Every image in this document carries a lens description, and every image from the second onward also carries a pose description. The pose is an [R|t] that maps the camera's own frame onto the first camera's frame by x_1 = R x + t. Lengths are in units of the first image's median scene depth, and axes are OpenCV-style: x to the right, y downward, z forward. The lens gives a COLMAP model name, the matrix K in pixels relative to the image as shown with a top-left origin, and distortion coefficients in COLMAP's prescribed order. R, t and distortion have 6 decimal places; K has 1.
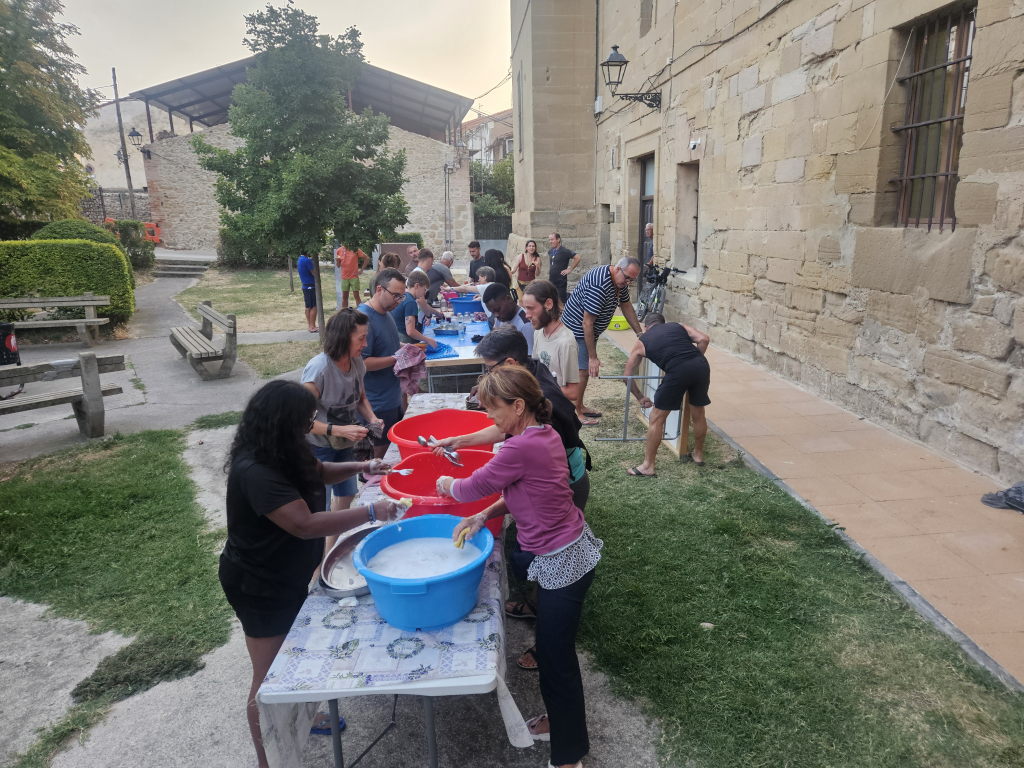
lens RADIAL K [[687.5, 0, 521.7], [0, 687.5, 376.8], [0, 0, 1]] dist [0.056244, -0.038841]
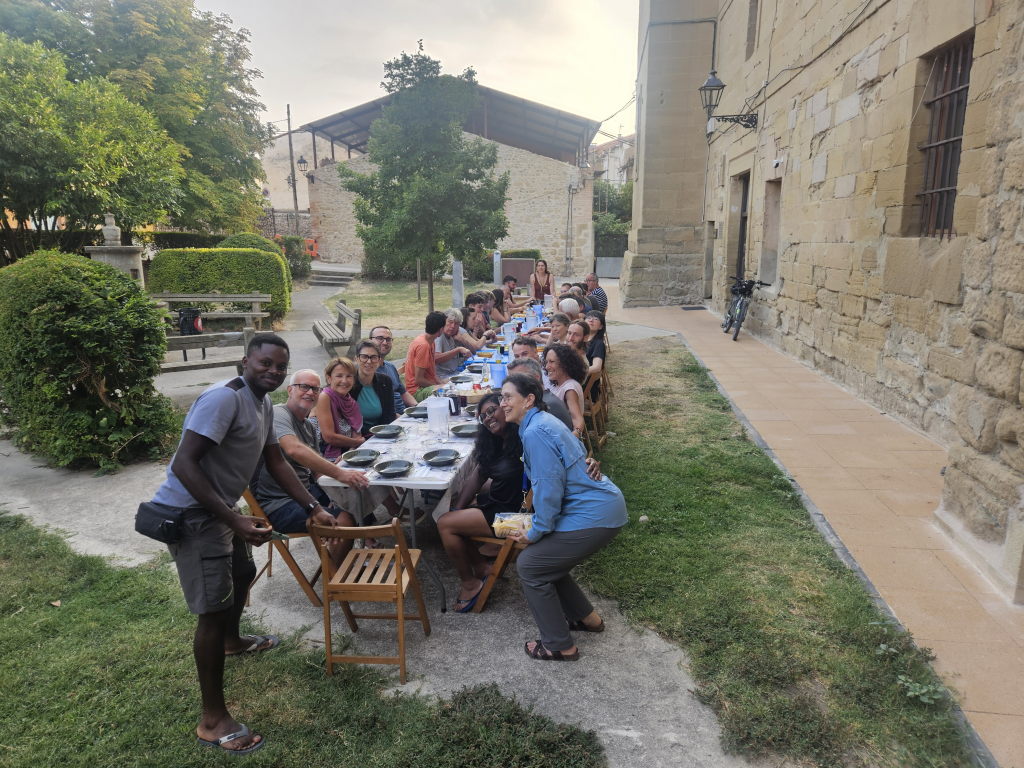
lens RADIAL K [[687.5, 0, 507.1], [0, 687.5, 392.6], [0, 0, 1]] dist [0.056244, -0.038841]
pose [[0.977216, 0.054899, -0.205025, 0.086878], [-0.056235, 0.998417, -0.000691, 0.039484], [0.204663, 0.012205, 0.978756, -0.121064]]
